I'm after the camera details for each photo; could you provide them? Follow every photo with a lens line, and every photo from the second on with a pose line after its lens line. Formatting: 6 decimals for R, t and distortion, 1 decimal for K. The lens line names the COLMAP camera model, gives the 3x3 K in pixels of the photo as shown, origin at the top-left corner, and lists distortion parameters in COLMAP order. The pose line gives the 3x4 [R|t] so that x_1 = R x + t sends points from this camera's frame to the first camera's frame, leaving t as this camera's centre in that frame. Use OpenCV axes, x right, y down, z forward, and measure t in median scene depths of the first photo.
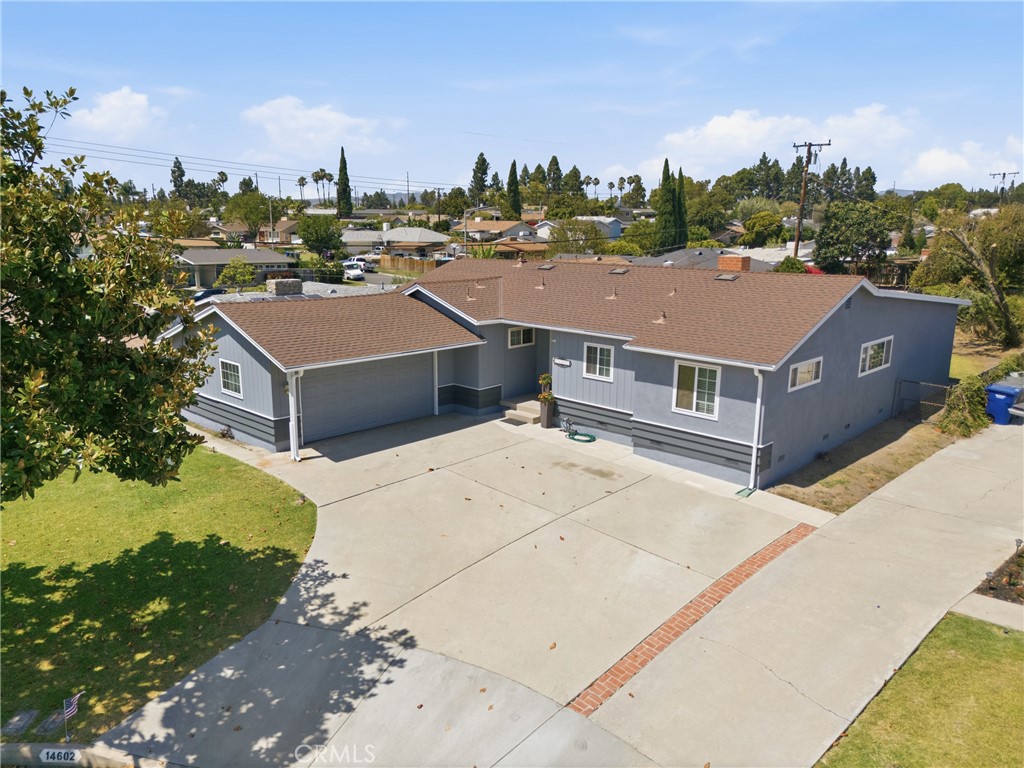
lens RADIAL K [[757.8, 0, 506.2], [0, 757.8, 370.0], [0, 0, 1]] dist [0.086510, -0.091405]
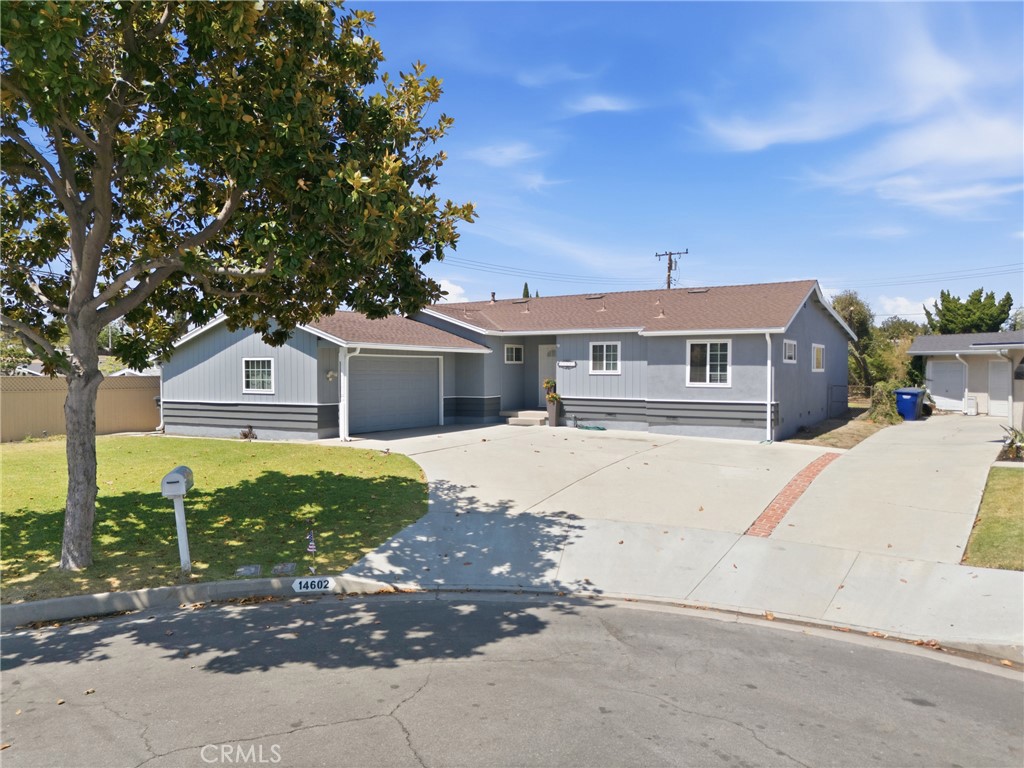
lens RADIAL K [[757.8, 0, 506.2], [0, 757.8, 370.0], [0, 0, 1]] dist [0.086510, -0.091405]
pose [[0.973665, -0.006846, 0.227879, -0.306249], [0.051029, 0.980733, -0.188568, 0.234335], [-0.222198, 0.195231, 0.955256, -0.025925]]
